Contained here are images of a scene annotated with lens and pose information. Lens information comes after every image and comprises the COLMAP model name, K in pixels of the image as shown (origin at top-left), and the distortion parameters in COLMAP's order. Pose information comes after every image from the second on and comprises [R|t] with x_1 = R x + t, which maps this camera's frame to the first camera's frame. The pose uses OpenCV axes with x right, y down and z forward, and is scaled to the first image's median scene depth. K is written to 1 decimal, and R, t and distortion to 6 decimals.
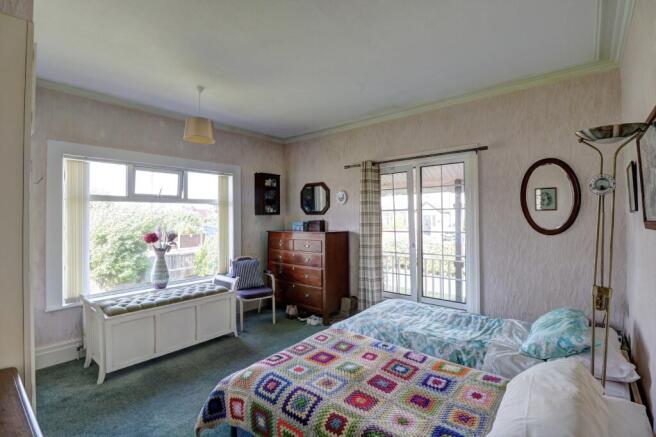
lens RADIAL K [[307.7, 0, 336.9], [0, 307.7, 212.8], [0, 0, 1]] dist [-0.001646, -0.015287]
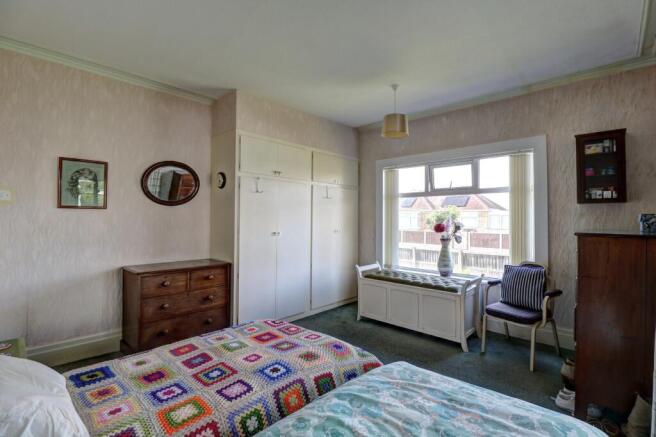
lens RADIAL K [[307.1, 0, 330.6], [0, 307.1, 215.7], [0, 0, 1]] dist [0.001327, -0.014139]
pose [[-0.075206, 0.000905, -0.997168, 0.594829], [0.009962, 0.999950, 0.000157, 0.039170], [0.997118, -0.009922, -0.075211, 0.797468]]
